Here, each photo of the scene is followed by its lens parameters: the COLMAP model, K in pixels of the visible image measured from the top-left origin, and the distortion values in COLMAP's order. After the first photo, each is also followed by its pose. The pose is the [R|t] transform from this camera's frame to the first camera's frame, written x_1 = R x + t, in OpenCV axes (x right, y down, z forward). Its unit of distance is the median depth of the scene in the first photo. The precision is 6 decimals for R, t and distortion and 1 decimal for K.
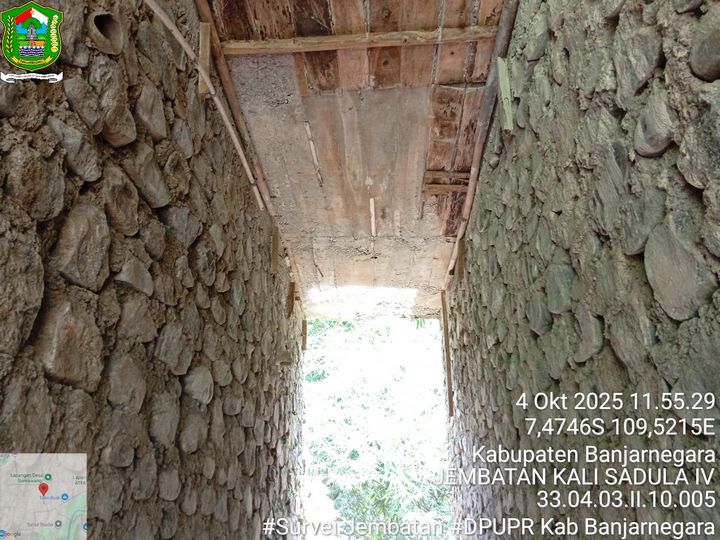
lens RADIAL K [[562.4, 0, 359.2], [0, 562.4, 276.2], [0, 0, 1]] dist [0.098521, -0.193584]
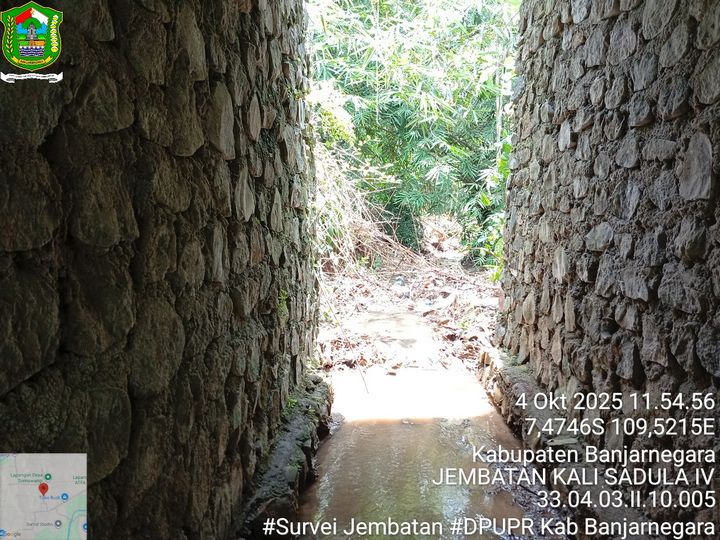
lens RADIAL K [[557.3, 0, 360.0], [0, 557.3, 270.0], [0, 0, 1]] dist [0.091041, -0.189617]
pose [[0.999928, 0.011620, 0.003097, -0.058437], [-0.011452, 0.841508, 0.540124, 0.300927], [0.003671, -0.540120, 0.841580, 0.515685]]
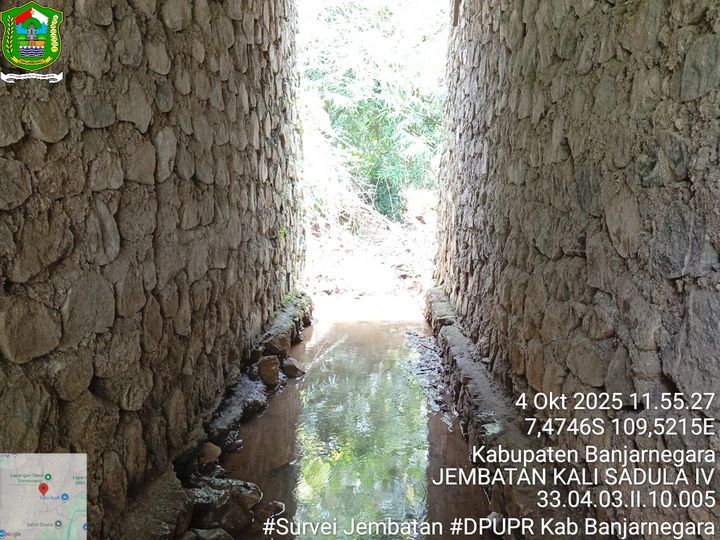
lens RADIAL K [[562.4, 0, 359.2], [0, 562.4, 276.2], [0, 0, 1]] dist [0.098521, -0.193584]
pose [[0.999560, 0.025742, 0.014730, 0.002680], [-0.029499, 0.811596, 0.583474, 0.058726], [0.003065, -0.583652, 0.811998, -0.001340]]
